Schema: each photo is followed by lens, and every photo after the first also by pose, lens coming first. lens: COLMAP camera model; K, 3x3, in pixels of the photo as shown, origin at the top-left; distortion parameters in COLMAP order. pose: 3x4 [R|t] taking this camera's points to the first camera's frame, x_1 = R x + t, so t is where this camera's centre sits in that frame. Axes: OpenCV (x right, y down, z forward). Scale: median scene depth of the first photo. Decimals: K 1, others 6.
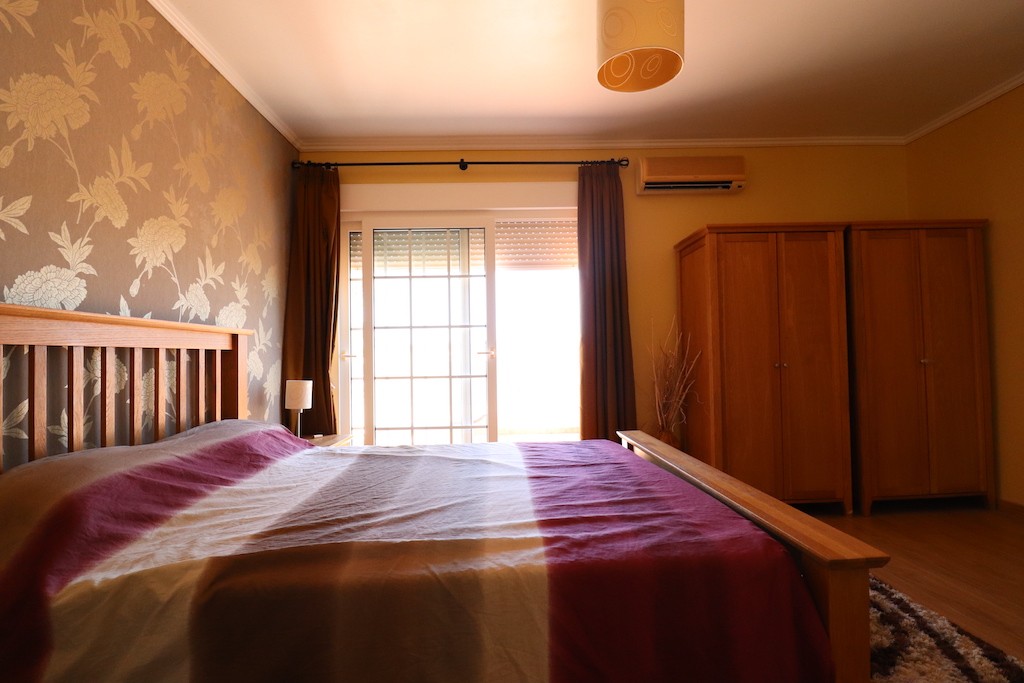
lens RADIAL K [[473.8, 0, 510.2], [0, 473.8, 348.1], [0, 0, 1]] dist [0.001422, -0.014507]
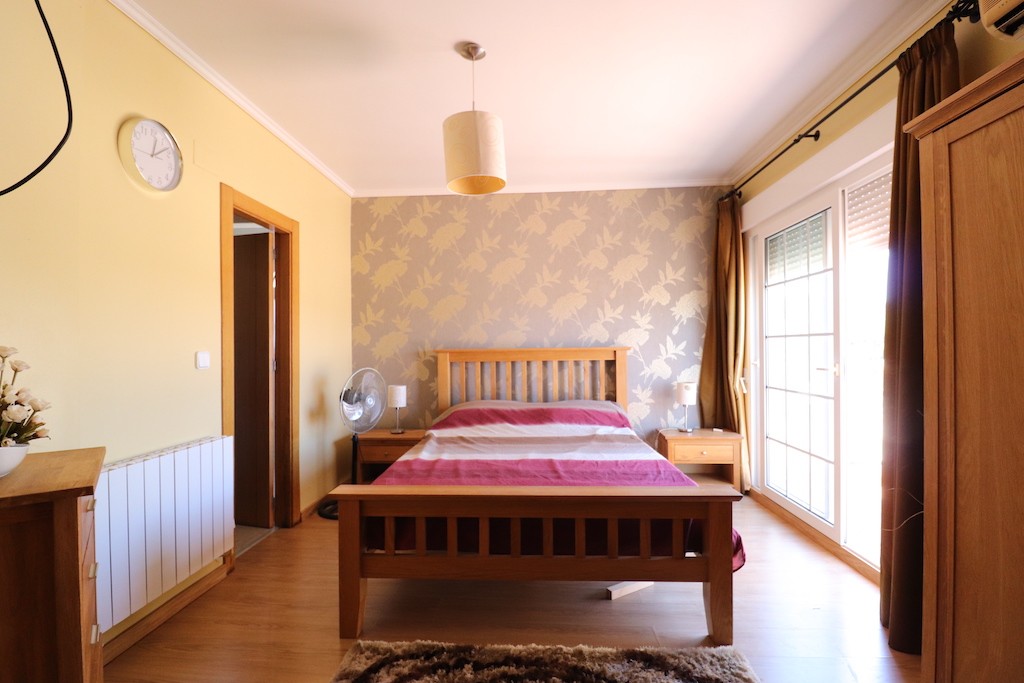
lens RADIAL K [[473.8, 0, 510.2], [0, 473.8, 348.1], [0, 0, 1]] dist [0.001422, -0.014507]
pose [[-0.082671, 0.019272, -0.996391, 0.904048], [0.031667, 0.999359, 0.016702, -0.063301], [0.996074, -0.030172, -0.083229, 0.643070]]
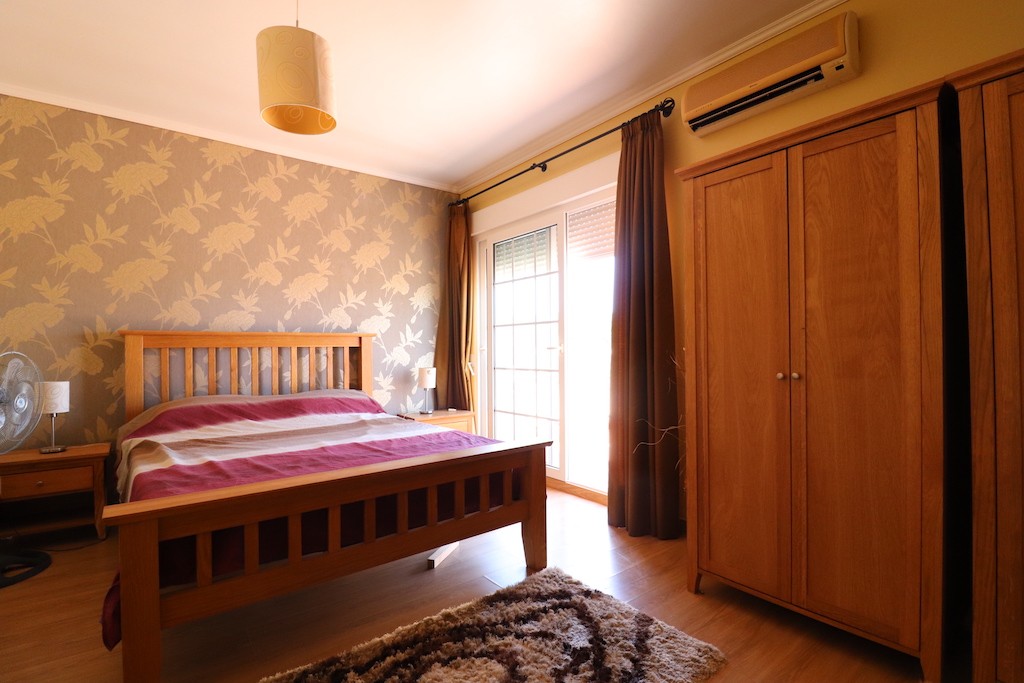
lens RADIAL K [[473.8, 0, 510.2], [0, 473.8, 348.1], [0, 0, 1]] dist [0.001422, -0.014507]
pose [[0.597717, 0.009023, -0.801656, 0.831456], [0.013627, 0.999678, 0.021412, -0.015220], [0.801591, -0.023723, 0.597402, 0.373797]]
